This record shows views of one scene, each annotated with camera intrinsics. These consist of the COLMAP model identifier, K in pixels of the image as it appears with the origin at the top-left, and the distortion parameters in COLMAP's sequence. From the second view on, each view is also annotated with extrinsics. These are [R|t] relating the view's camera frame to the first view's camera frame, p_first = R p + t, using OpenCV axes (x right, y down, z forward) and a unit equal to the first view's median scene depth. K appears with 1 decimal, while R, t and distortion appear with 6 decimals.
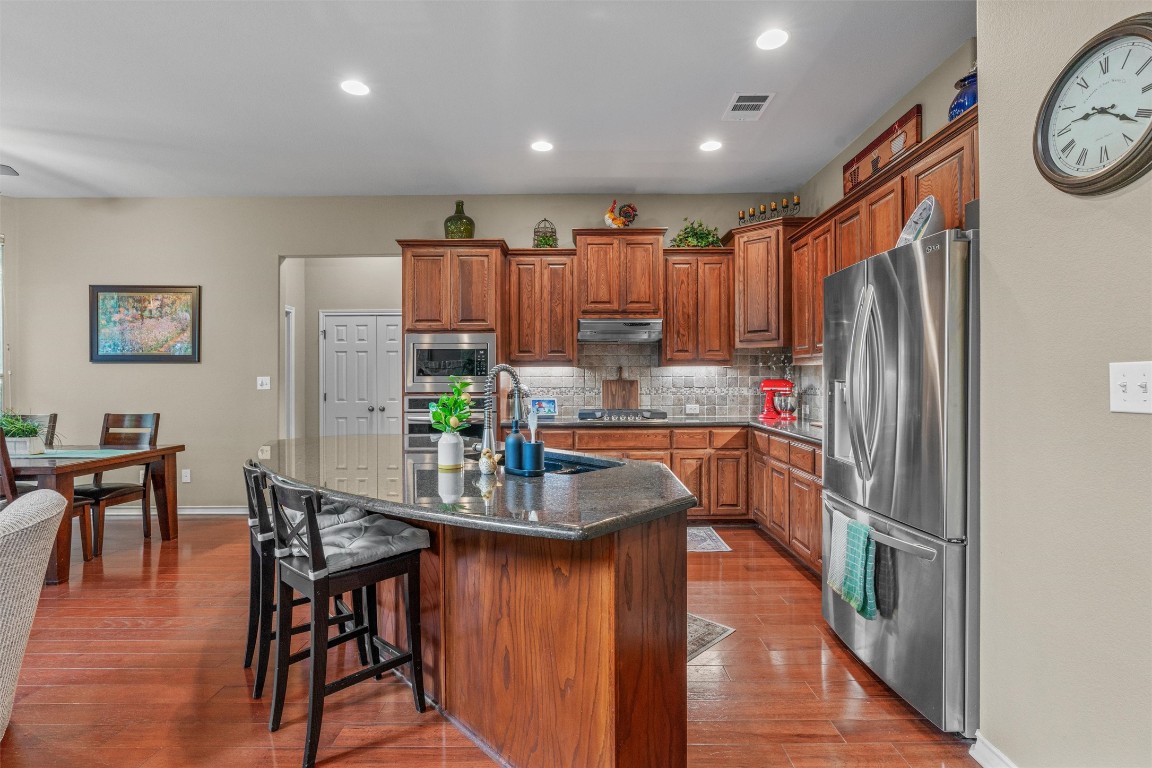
lens RADIAL K [[529.7, 0, 578.5], [0, 529.7, 377.0], [0, 0, 1]] dist [-0.007319, 0.000943]
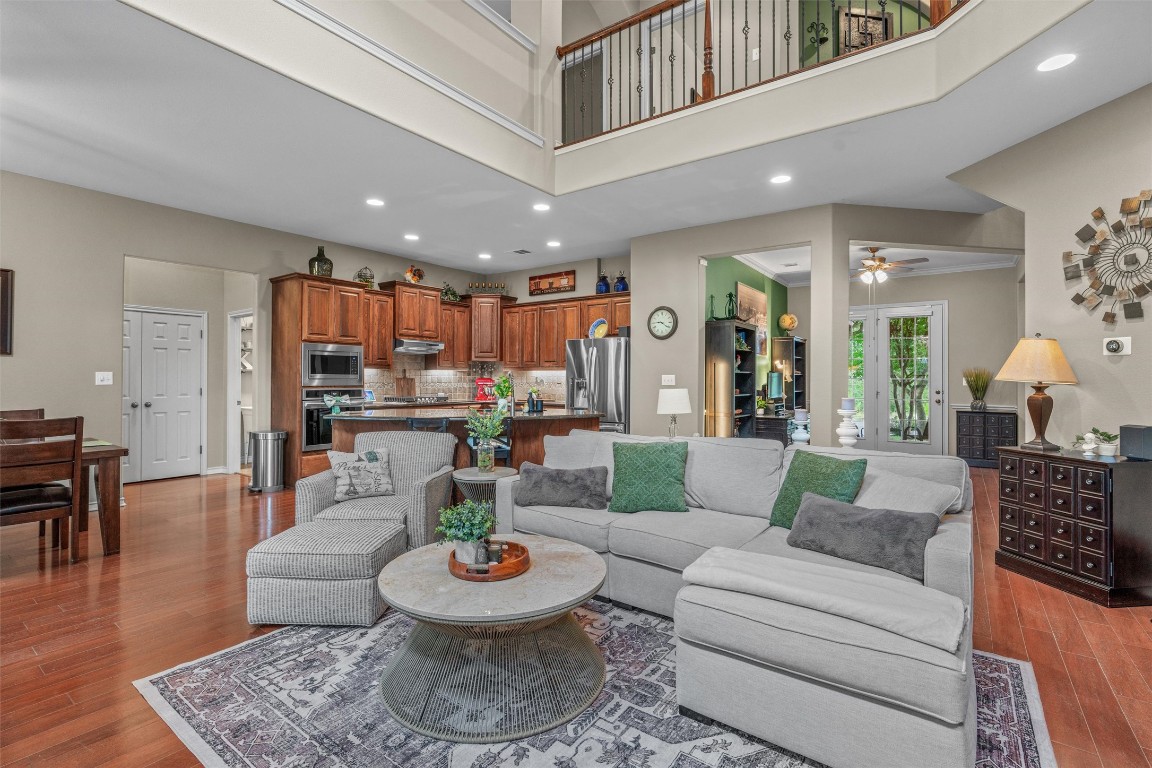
lens RADIAL K [[529.7, 0, 578.5], [0, 529.7, 377.0], [0, 0, 1]] dist [-0.007319, 0.000943]
pose [[0.587359, 0.008950, 0.809277, -0.887350], [-0.009089, 0.999949, -0.004462, 0.005252], [-0.809276, -0.004735, 0.587410, -0.326120]]
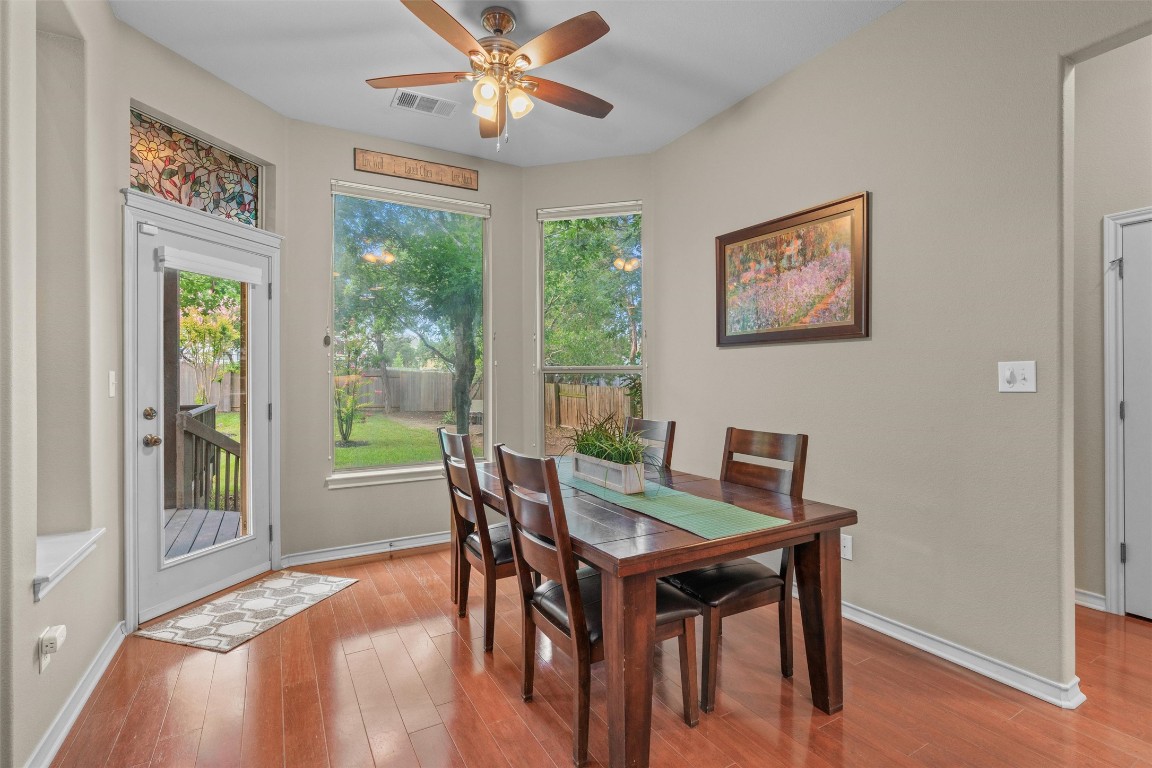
lens RADIAL K [[529.7, 0, 578.5], [0, 529.7, 377.0], [0, 0, 1]] dist [-0.007319, 0.000943]
pose [[0.492596, -0.001010, -0.870258, -0.406269], [0.005754, 0.999981, 0.002097, 0.009206], [0.870239, -0.006040, 0.492593, 0.493552]]
